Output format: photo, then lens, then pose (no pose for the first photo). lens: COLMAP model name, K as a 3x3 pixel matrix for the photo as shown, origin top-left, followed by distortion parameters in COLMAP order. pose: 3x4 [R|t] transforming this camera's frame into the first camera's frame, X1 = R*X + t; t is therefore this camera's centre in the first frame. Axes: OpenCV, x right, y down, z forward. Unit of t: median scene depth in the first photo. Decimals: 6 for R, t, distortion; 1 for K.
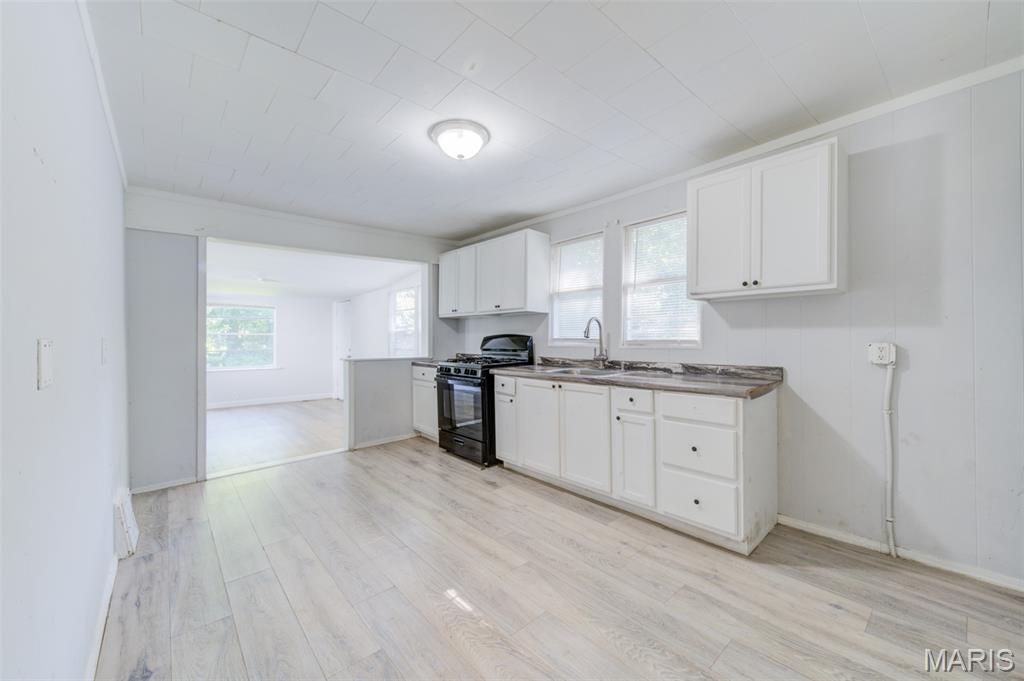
lens RADIAL K [[400.2, 0, 509.3], [0, 400.2, 342.9], [0, 0, 1]] dist [0.006244, -0.001540]
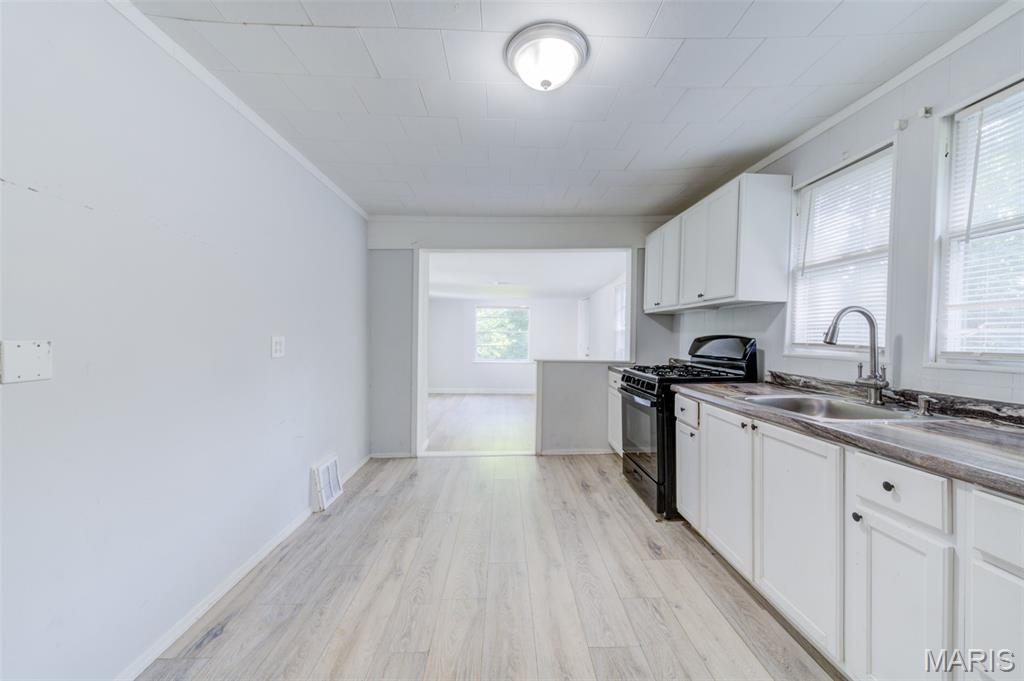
lens RADIAL K [[400.2, 0, 509.5], [0, 400.2, 341.8], [0, 0, 1]] dist [0.006244, -0.001540]
pose [[0.769204, 0.021162, -0.638653, 0.197474], [-0.018310, 0.999771, 0.011076, -0.013280], [0.638741, 0.003174, 0.769415, 0.286231]]
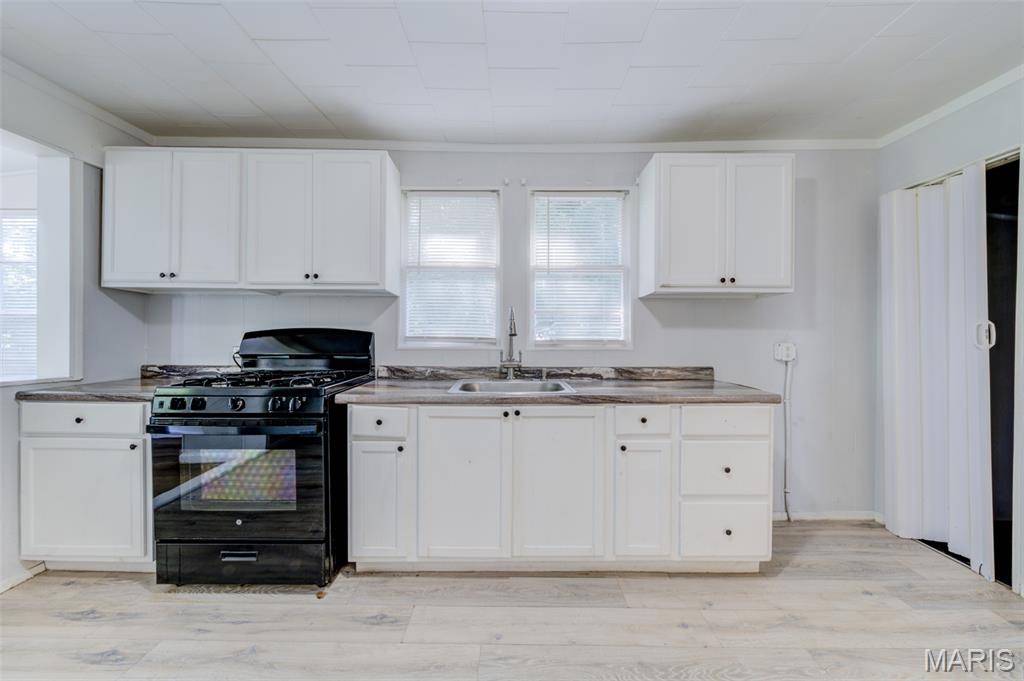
lens RADIAL K [[400.2, 0, 511.1], [0, 400.2, 341.6], [0, 0, 1]] dist [0.006244, -0.001540]
pose [[0.659073, 0.001686, 0.752077, -0.310280], [0.000970, 0.999995, -0.003091, -0.000782], [-0.752078, 0.002767, 0.659068, 0.524439]]
